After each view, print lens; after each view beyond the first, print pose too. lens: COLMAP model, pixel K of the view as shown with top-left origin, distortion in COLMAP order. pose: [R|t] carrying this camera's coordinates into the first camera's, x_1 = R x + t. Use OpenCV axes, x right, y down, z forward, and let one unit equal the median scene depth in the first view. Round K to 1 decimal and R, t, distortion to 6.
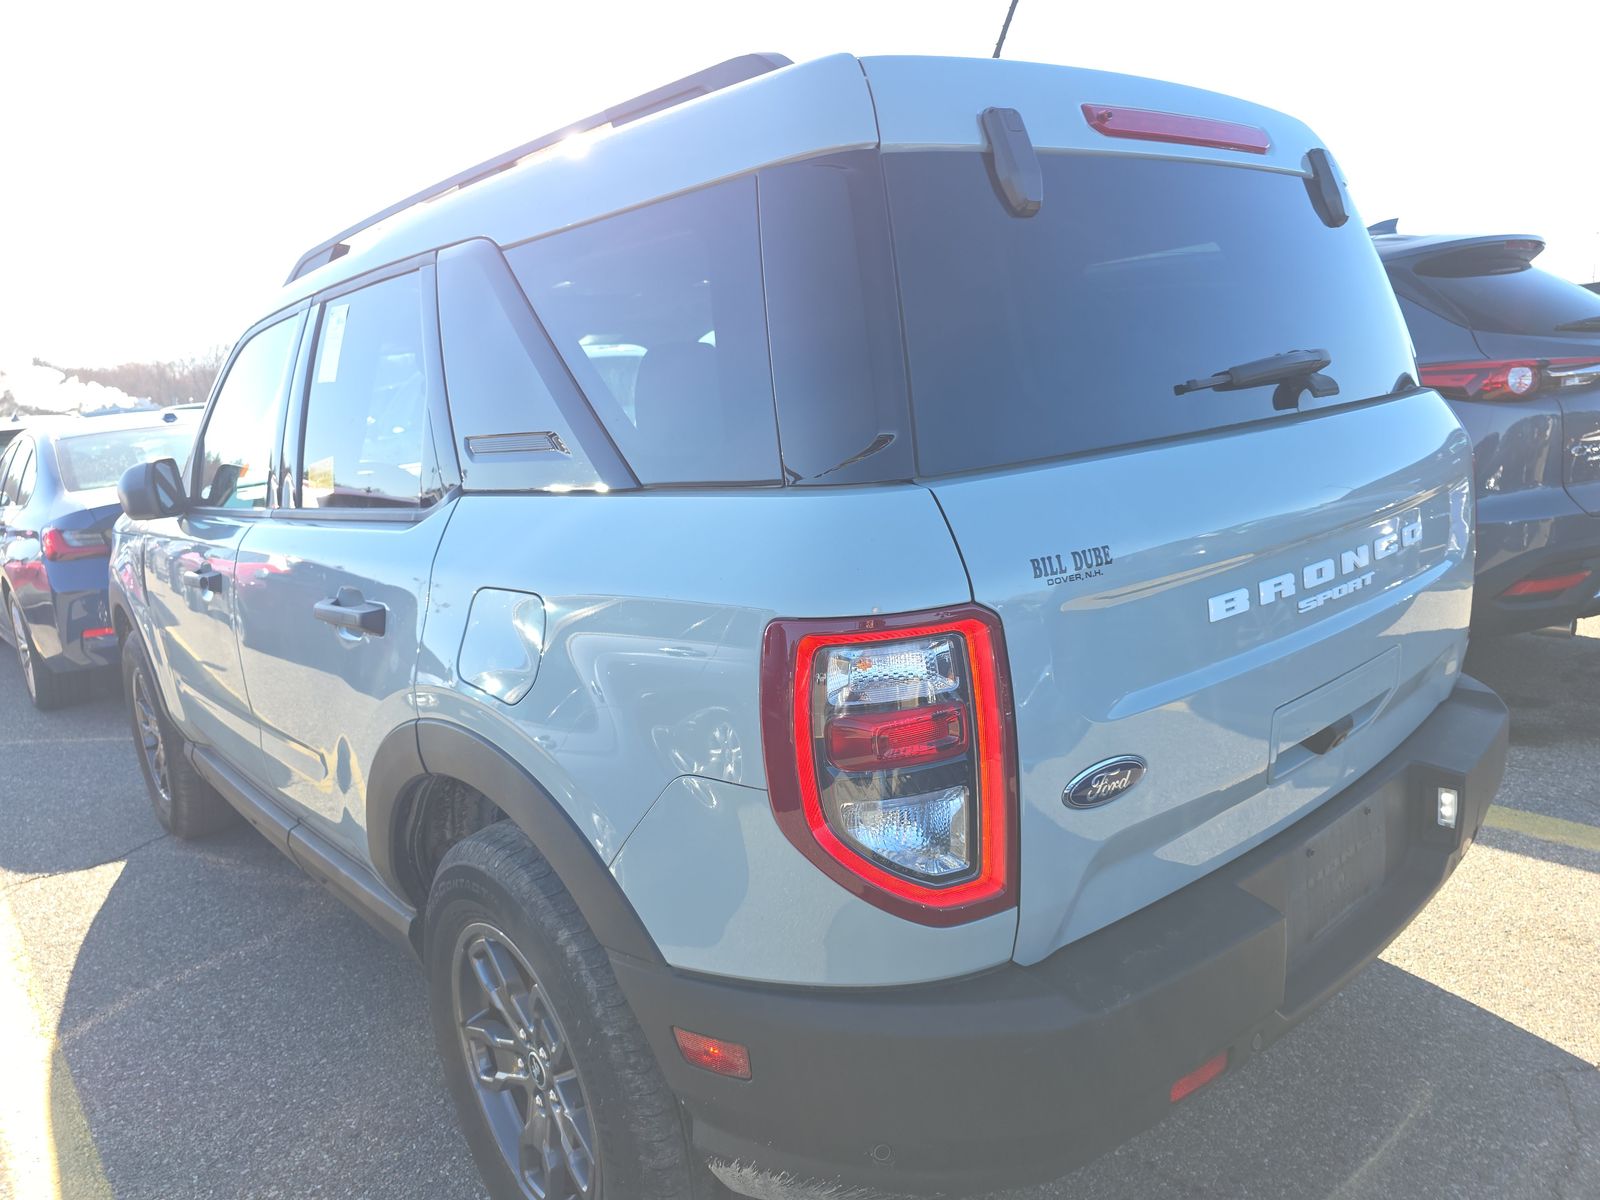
lens RADIAL K [[1081.1, 0, 800.2], [0, 1081.1, 611.5], [0, 0, 1]] dist [0.013706, 0.001523]
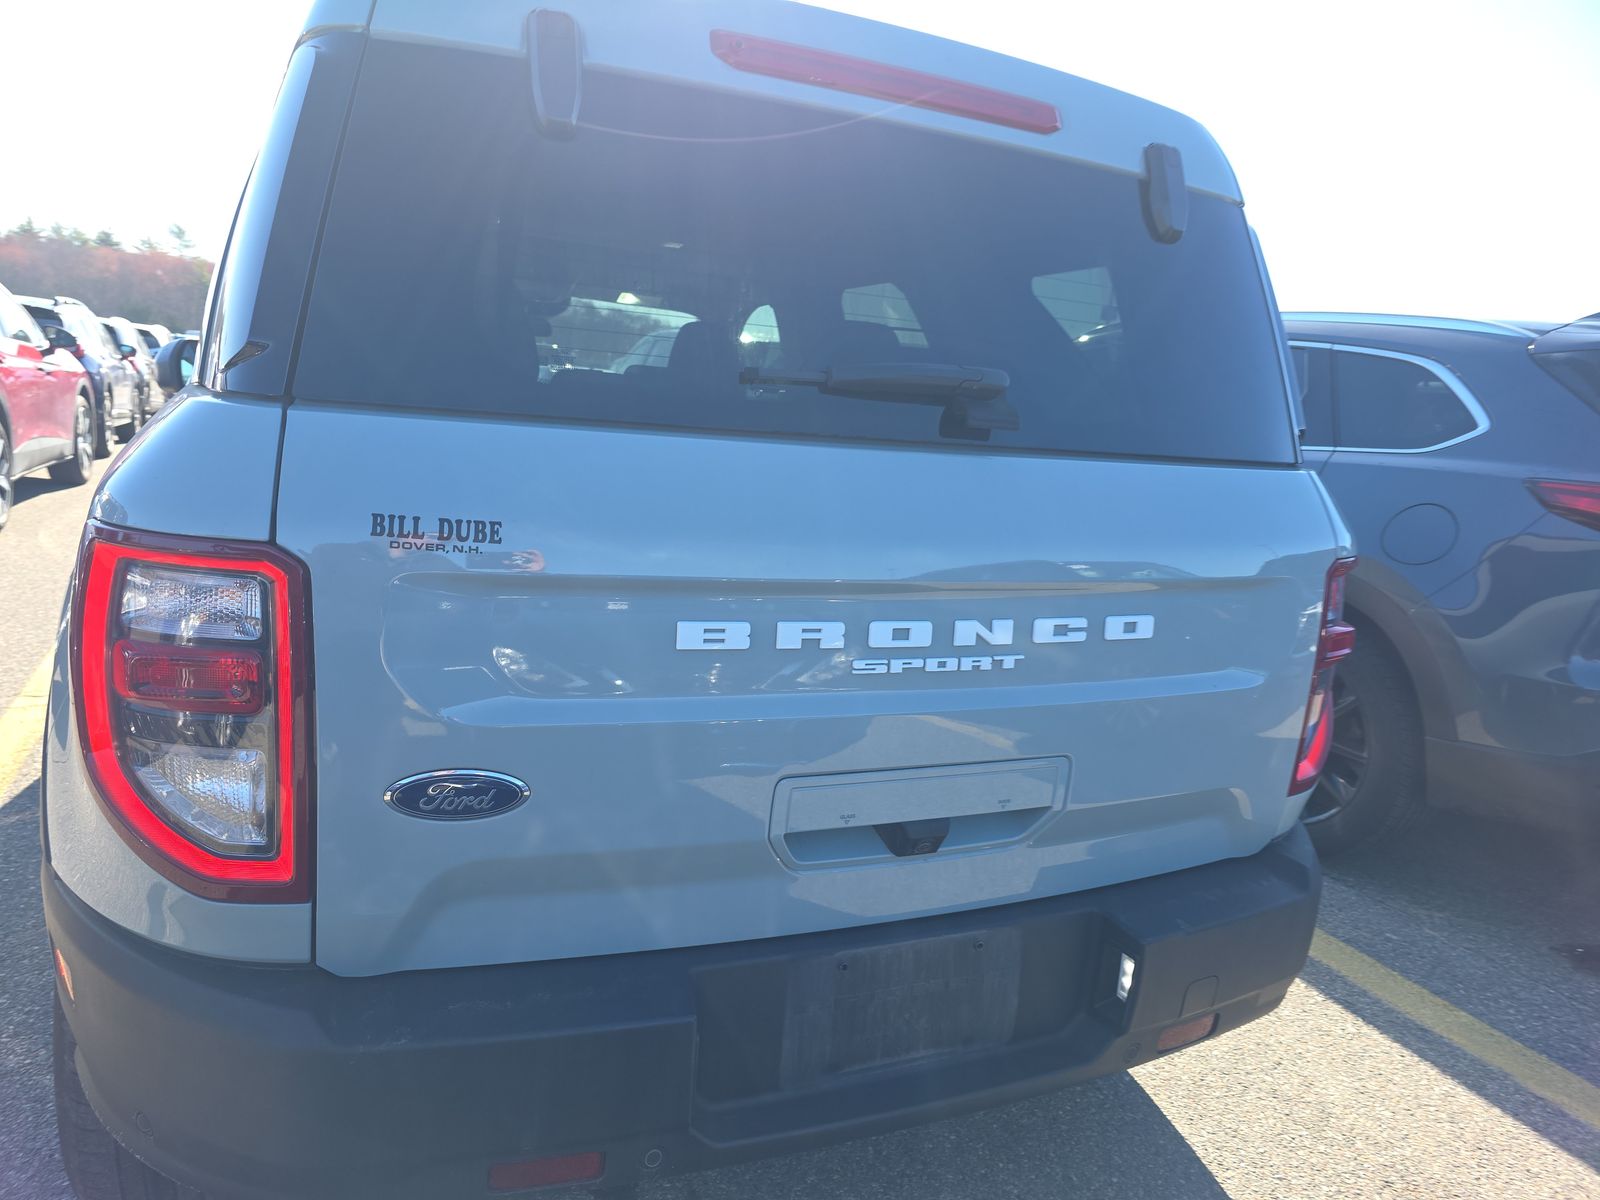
lens RADIAL K [[1052.0, 0, 799.2], [0, 1052.0, 622.1], [0, 0, 1]] dist [0.034534, -0.004208]
pose [[0.943256, 0.217552, -0.250877, 0.643409], [-0.219244, 0.975432, 0.021540, -0.047216], [0.249400, 0.034685, 0.967779, 0.229377]]
